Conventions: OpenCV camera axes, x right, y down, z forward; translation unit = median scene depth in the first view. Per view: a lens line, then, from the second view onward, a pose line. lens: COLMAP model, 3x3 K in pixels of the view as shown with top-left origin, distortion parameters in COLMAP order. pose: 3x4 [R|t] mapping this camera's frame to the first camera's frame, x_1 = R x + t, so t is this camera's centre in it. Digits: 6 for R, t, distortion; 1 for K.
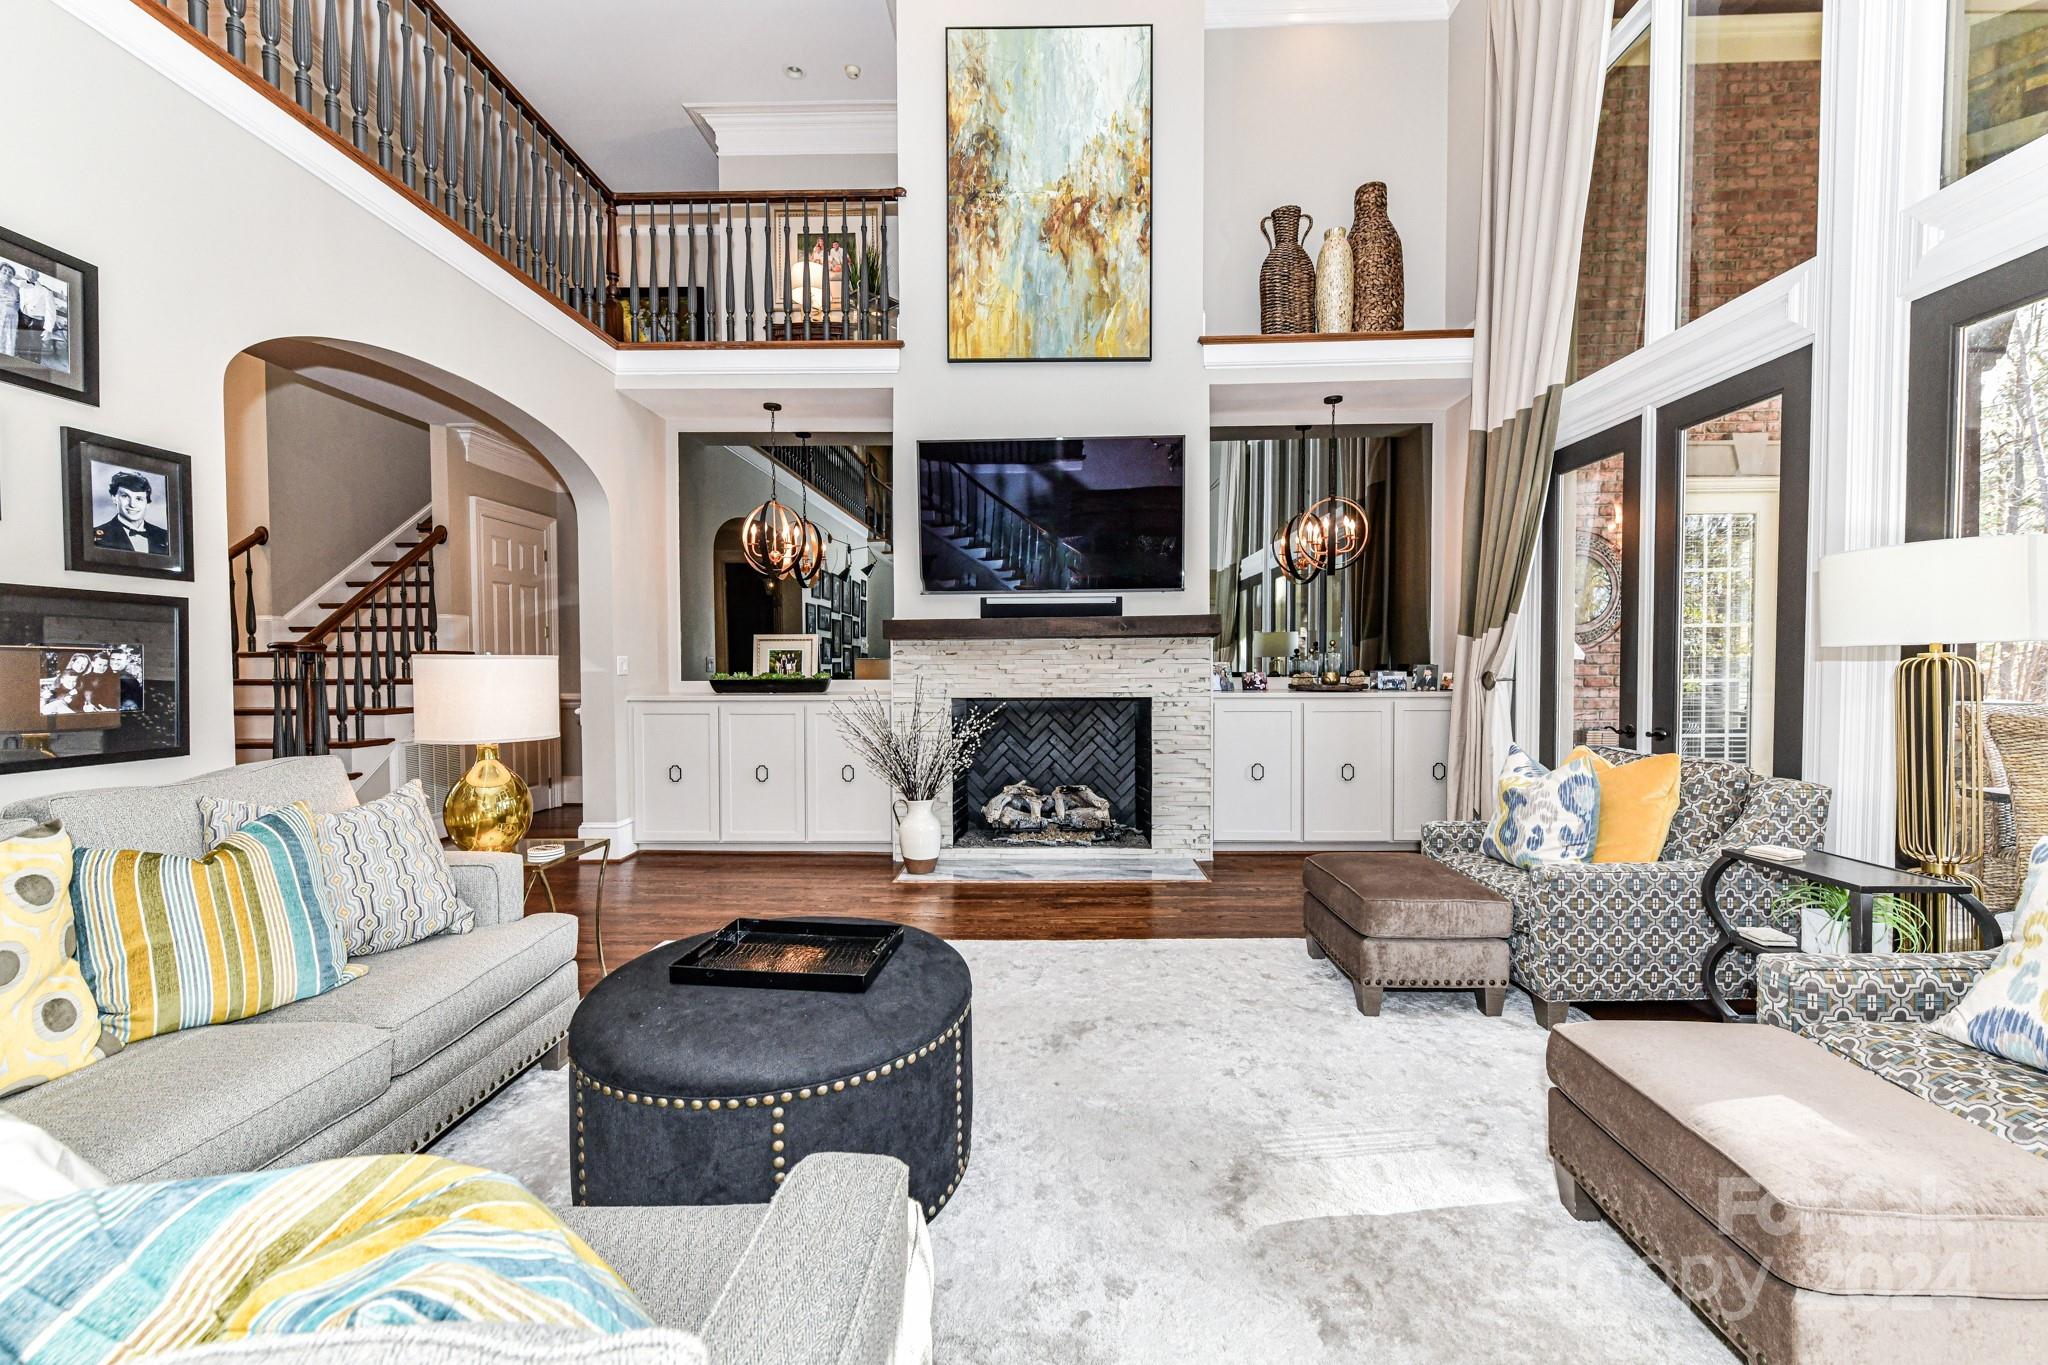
lens RADIAL K [[811.1, 0, 1028.9], [0, 811.1, 675.4], [0, 0, 1]] dist [0.001450, 0.001863]
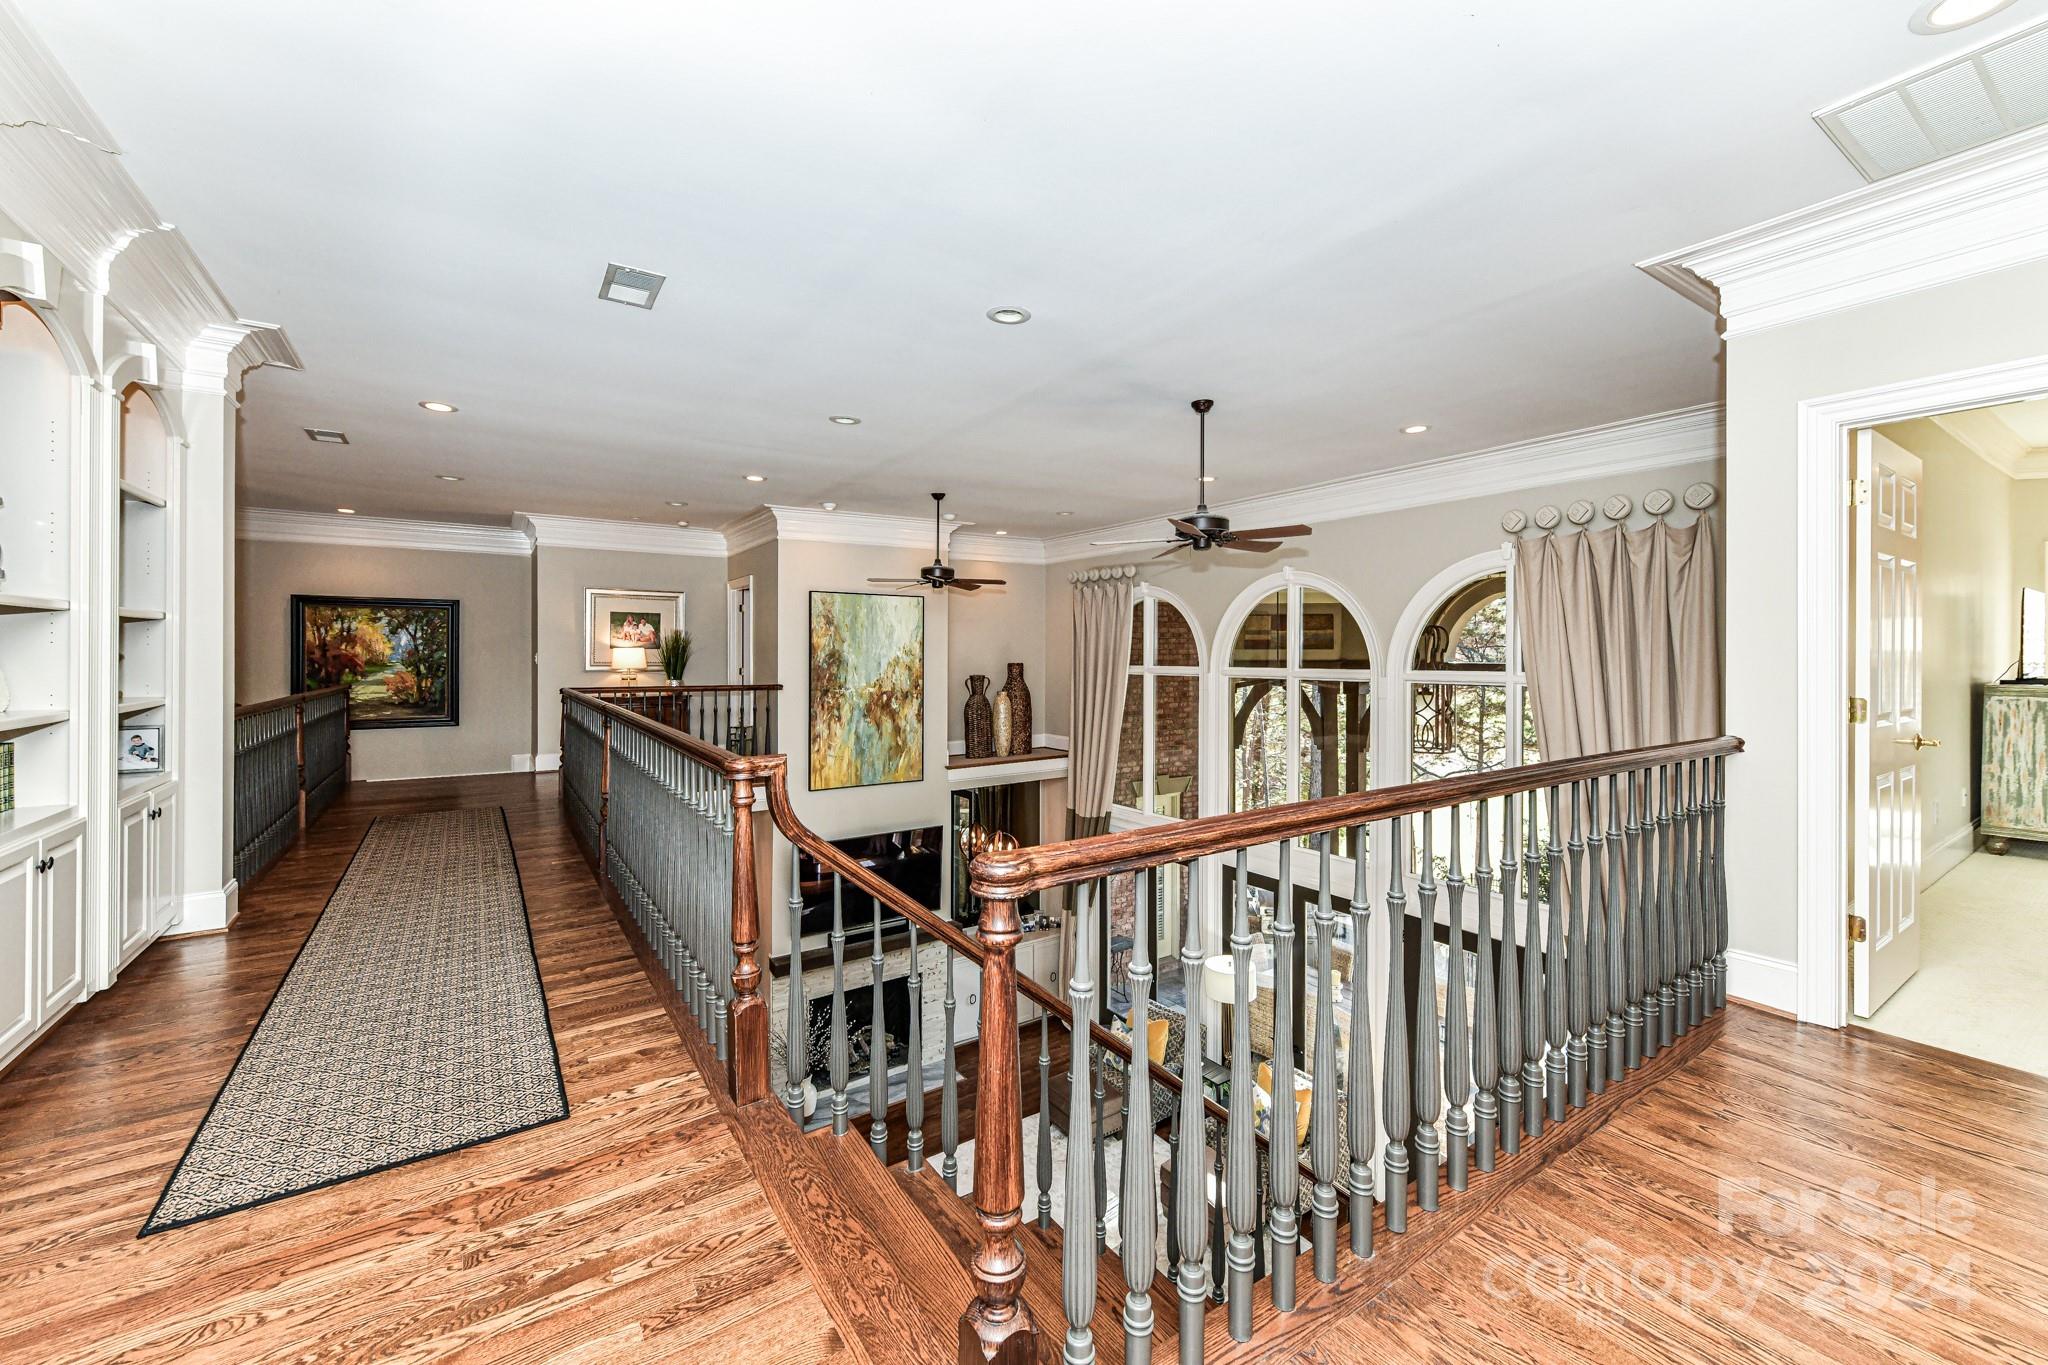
lens RADIAL K [[811.1, 0, 1017.1], [0, 811.1, 666.3], [0, 0, 1]] dist [0.001450, 0.001863]
pose [[0.816677, -0.006789, 0.577056, -0.697526], [0.009725, 0.999951, -0.001999, -0.634322], [-0.577014, 0.007244, 0.816702, -0.558319]]
